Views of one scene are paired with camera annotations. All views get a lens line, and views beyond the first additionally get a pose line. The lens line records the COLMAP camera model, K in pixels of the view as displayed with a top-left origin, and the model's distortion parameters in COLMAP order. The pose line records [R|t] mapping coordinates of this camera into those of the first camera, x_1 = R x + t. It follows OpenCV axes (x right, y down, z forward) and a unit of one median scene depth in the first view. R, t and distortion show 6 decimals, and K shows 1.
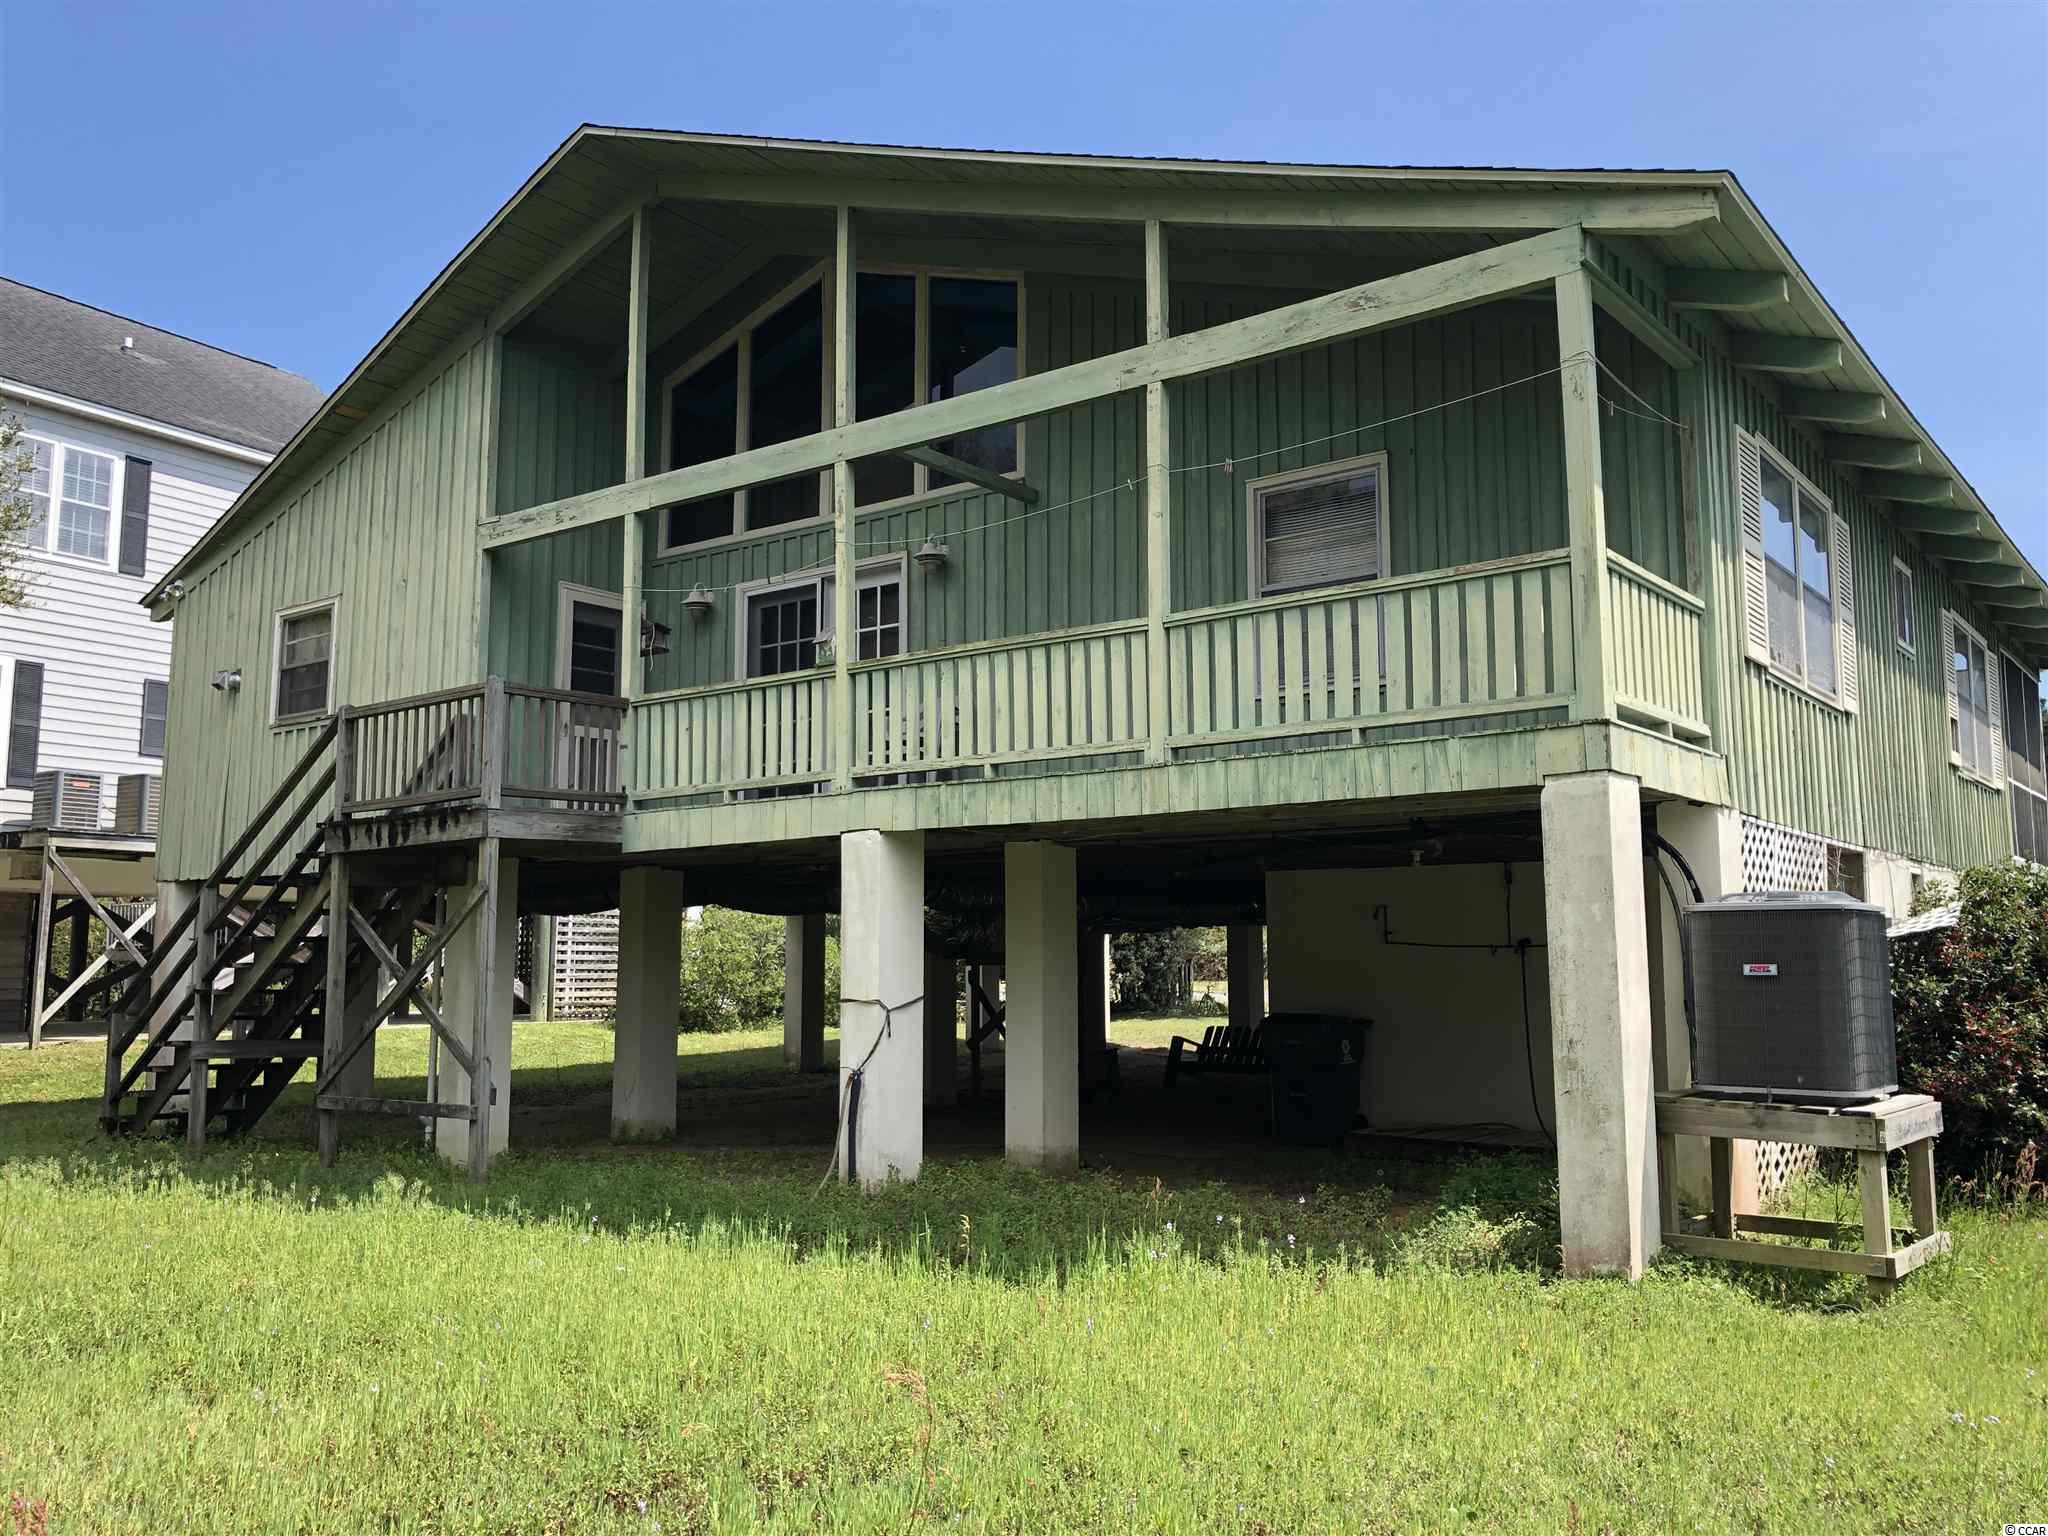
lens RADIAL K [[1695.6, 0, 1024.0], [0, 1695.6, 768.0], [0, 0, 1]] dist [0.051344, -0.416226]
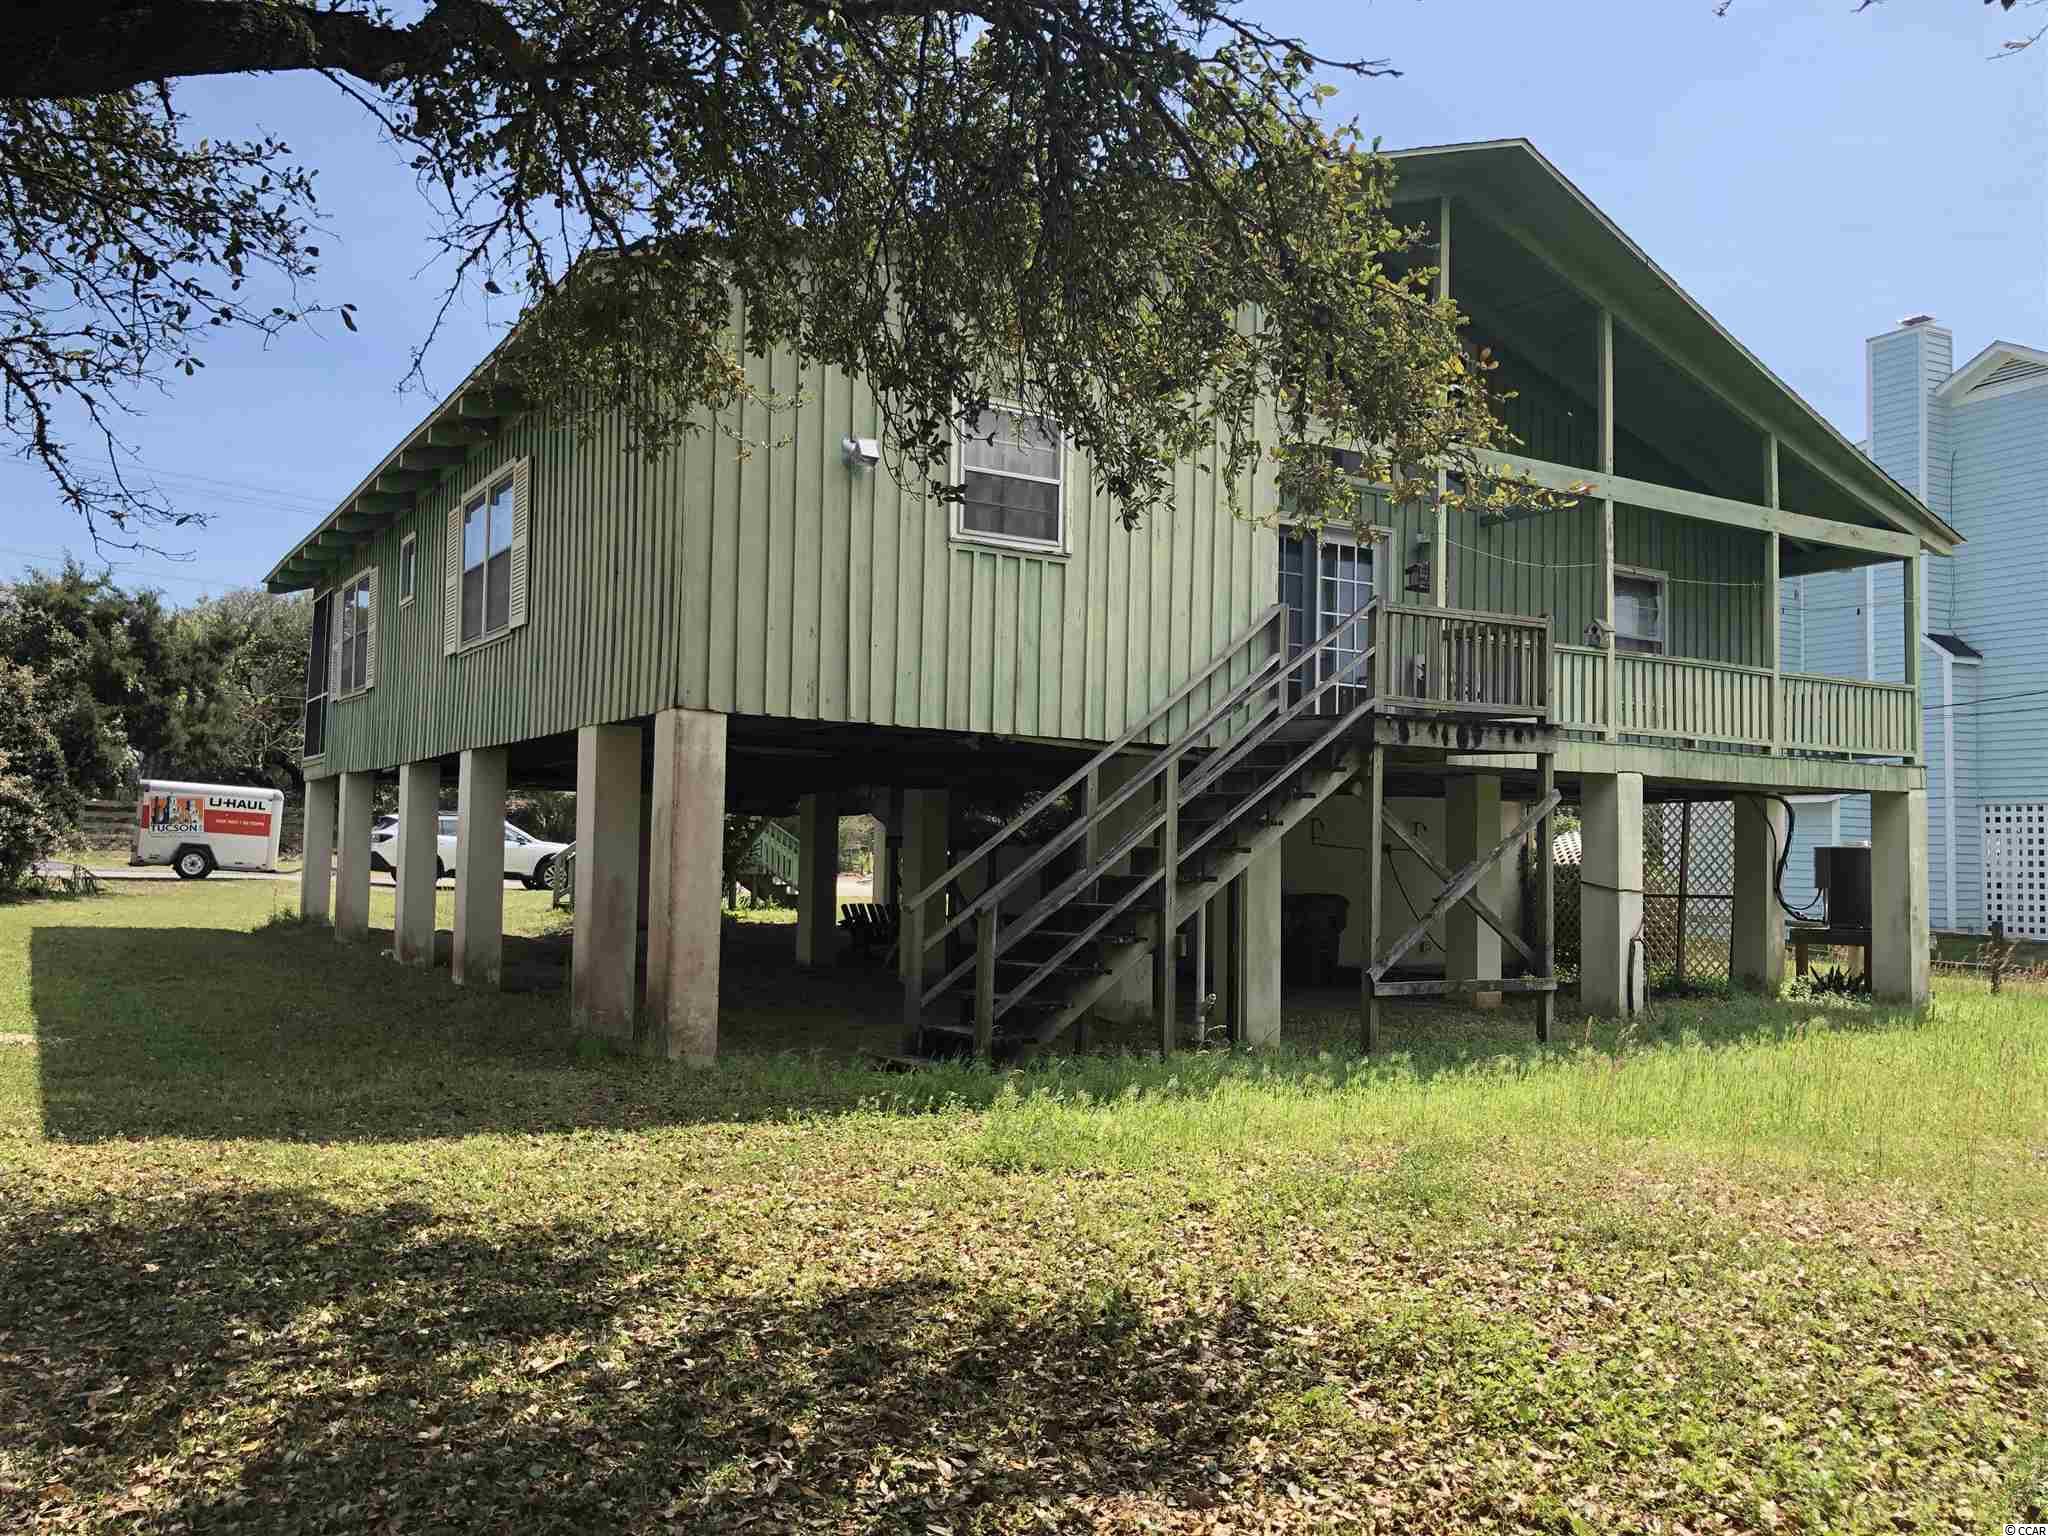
lens RADIAL K [[1663.0, 0, 1024.0], [0, 1663.0, 768.0], [0, 0, 1]] dist [0.066098, 0.000800]
pose [[0.382774, 0.063755, 0.921640, -1.578986], [-0.133868, 0.990915, -0.012949, 0.118785], [-0.914092, -0.118422, 0.387831, 0.903445]]
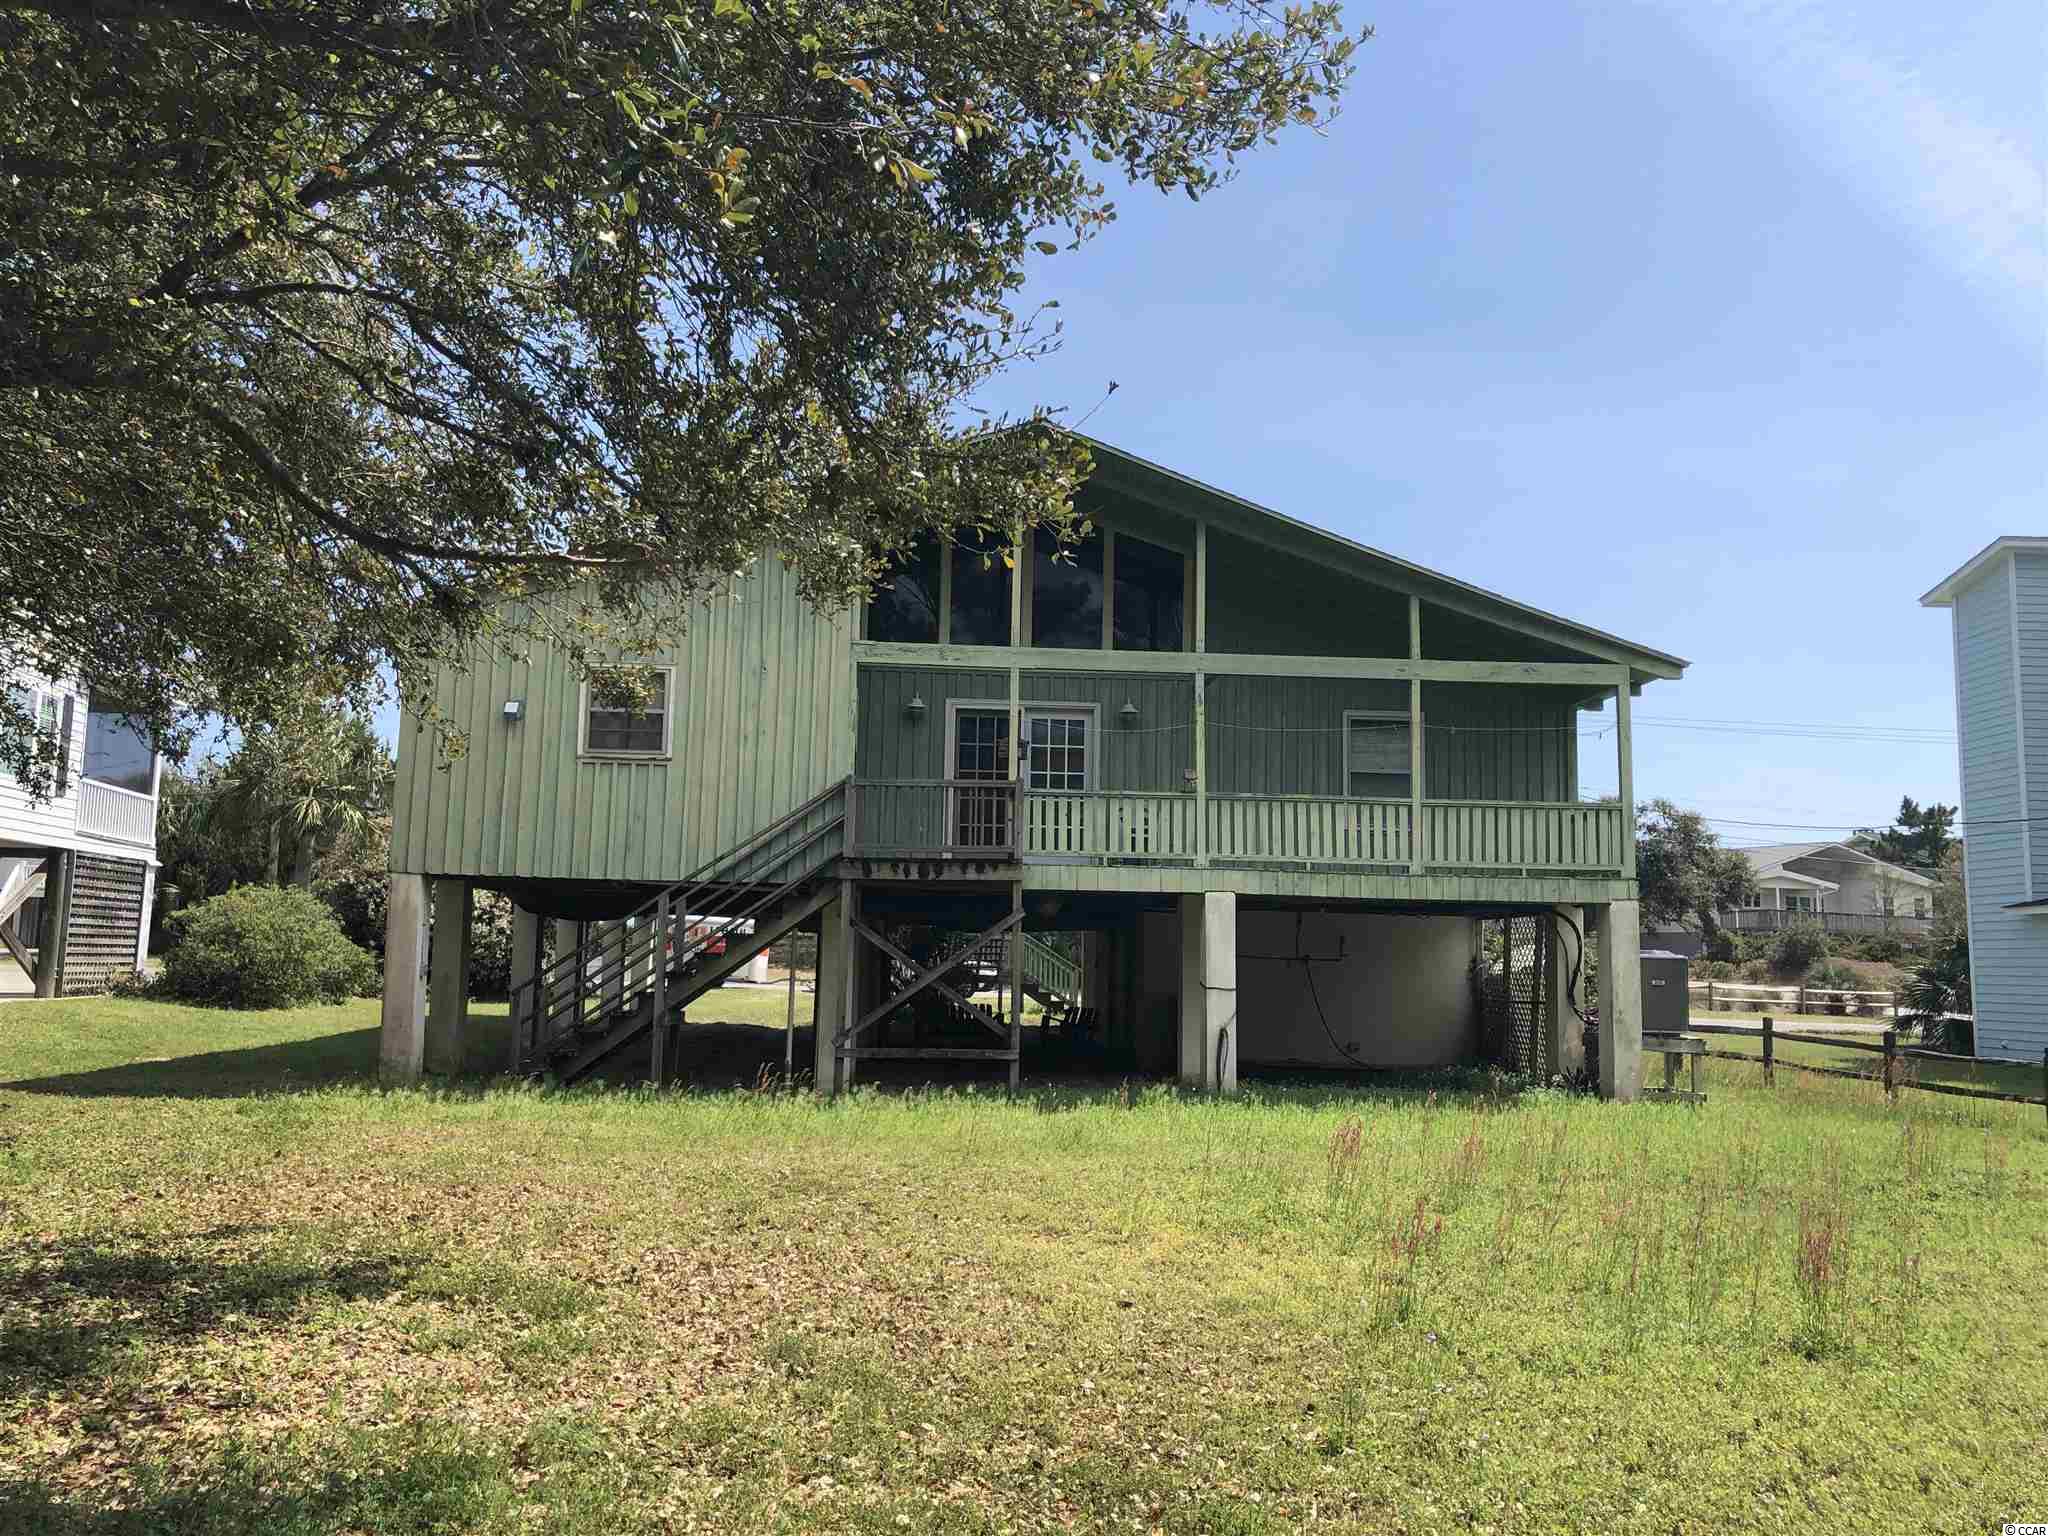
lens RADIAL K [[1695.6, 0, 1024.0], [0, 1695.6, 768.0], [0, 0, 1]] dist [0.051344, -0.416226]
pose [[0.770259, 0.101585, 0.629589, -1.349332], [-0.101070, 0.994200, -0.036764, -0.005553], [-0.629672, -0.035315, 0.776058, -0.226677]]
